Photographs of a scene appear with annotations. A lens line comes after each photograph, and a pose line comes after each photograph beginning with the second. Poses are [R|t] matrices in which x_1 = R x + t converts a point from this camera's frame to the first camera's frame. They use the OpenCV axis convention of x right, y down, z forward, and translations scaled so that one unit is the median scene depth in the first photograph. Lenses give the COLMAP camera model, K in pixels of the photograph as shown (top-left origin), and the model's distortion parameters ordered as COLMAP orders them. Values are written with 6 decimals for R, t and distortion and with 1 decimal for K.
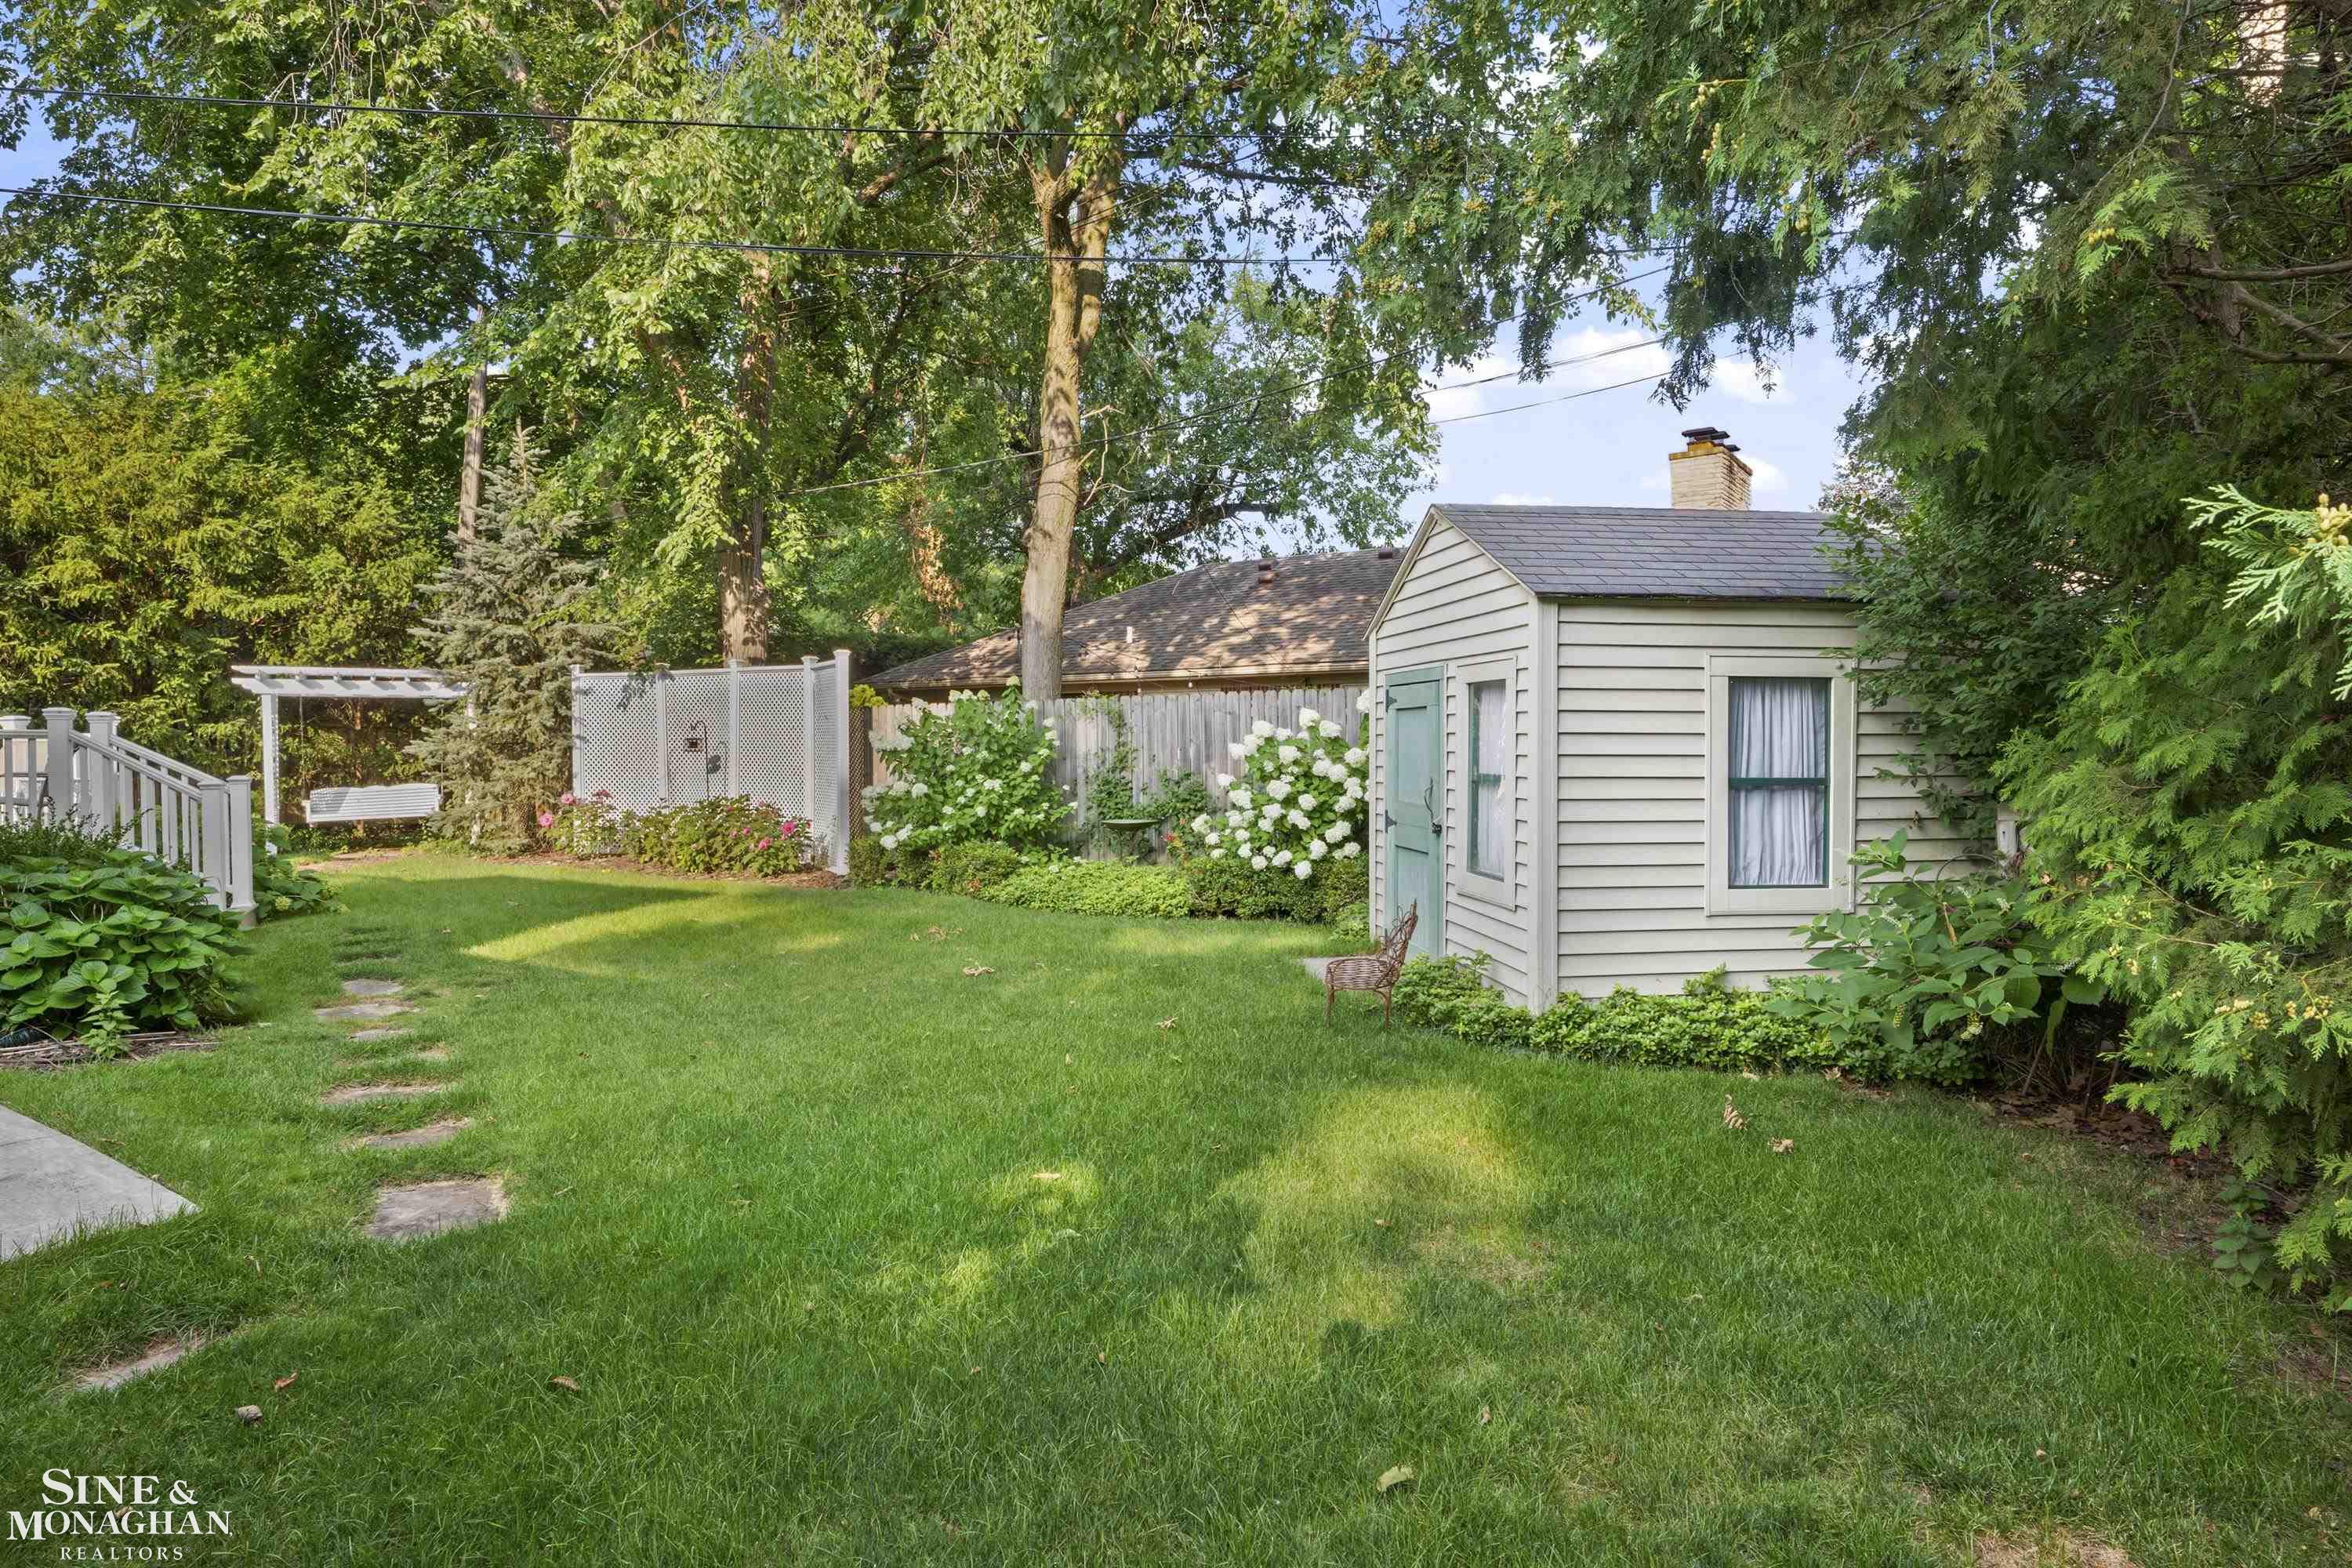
lens RADIAL K [[1272.1, 0, 1168.9], [0, 1272.1, 751.4], [0, 0, 1]] dist [-0.001605, 0.000071]
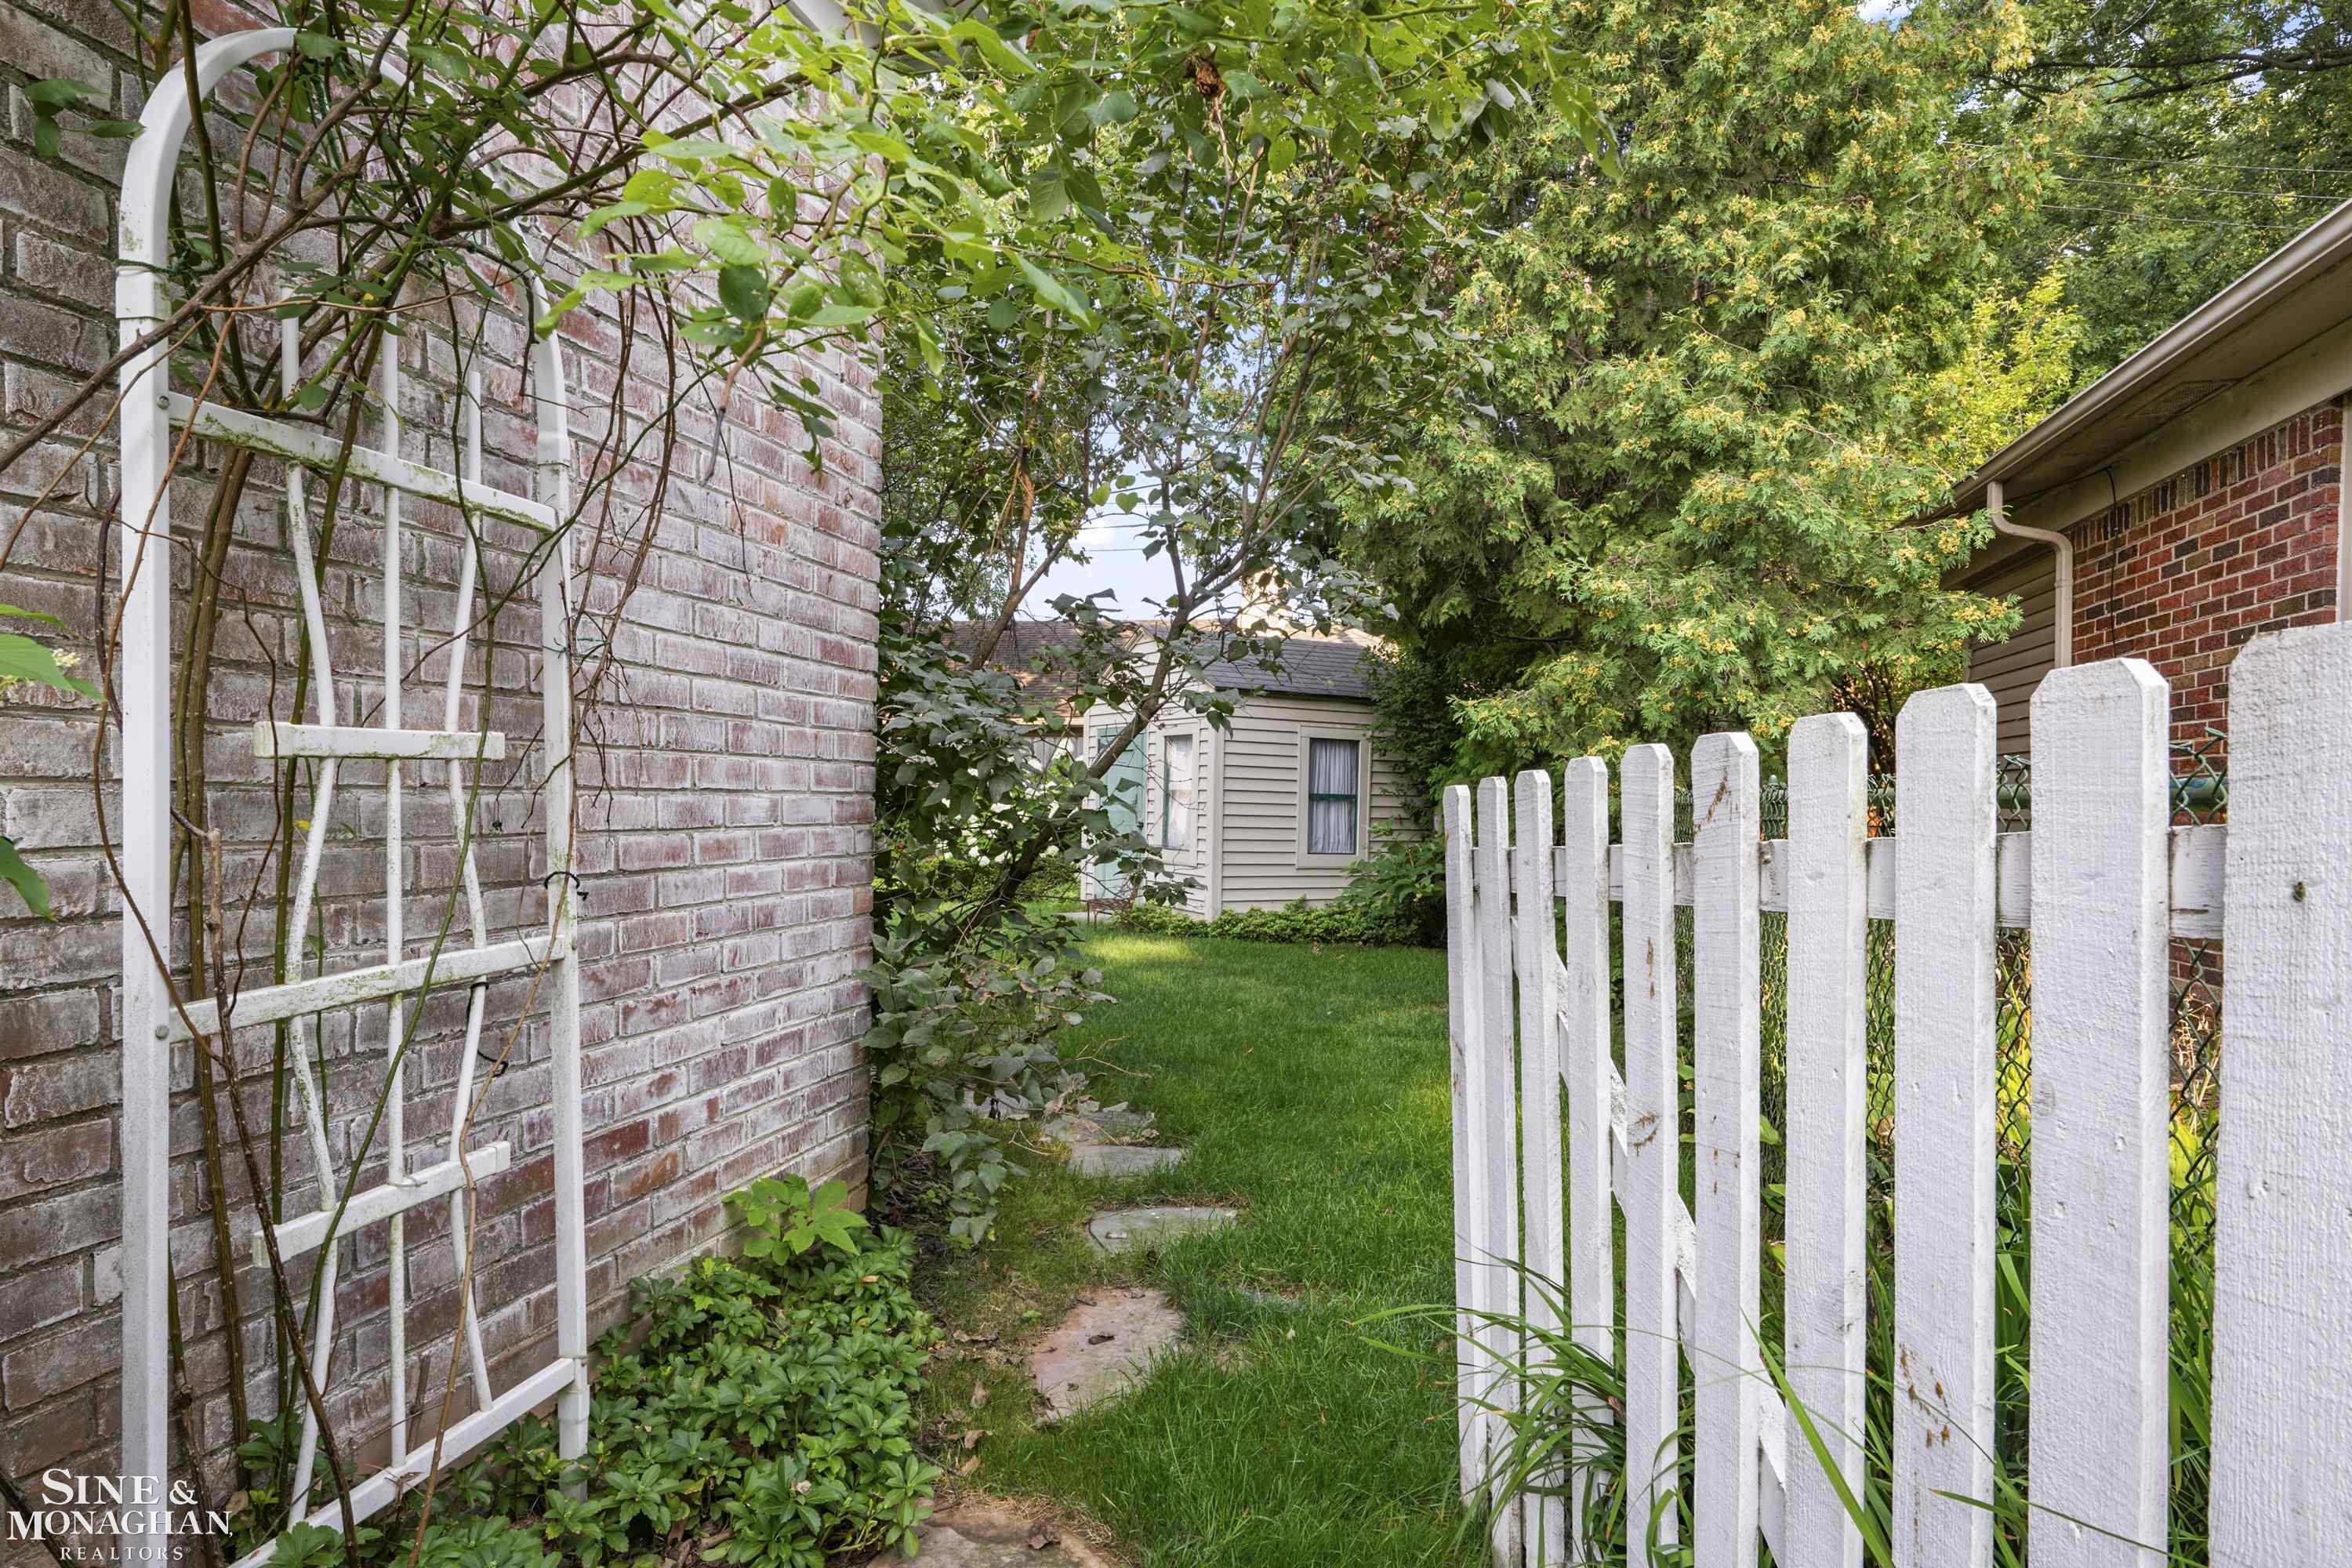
lens RADIAL K [[1272.1, 0, 1177.2], [0, 1272.1, 792.0], [0, 0, 1]] dist [-0.001605, 0.000071]
pose [[0.937345, 0.024758, 0.347523, -0.372681], [-0.020323, 0.999659, -0.016401, 0.053084], [-0.347810, 0.008311, 0.937528, -0.648580]]
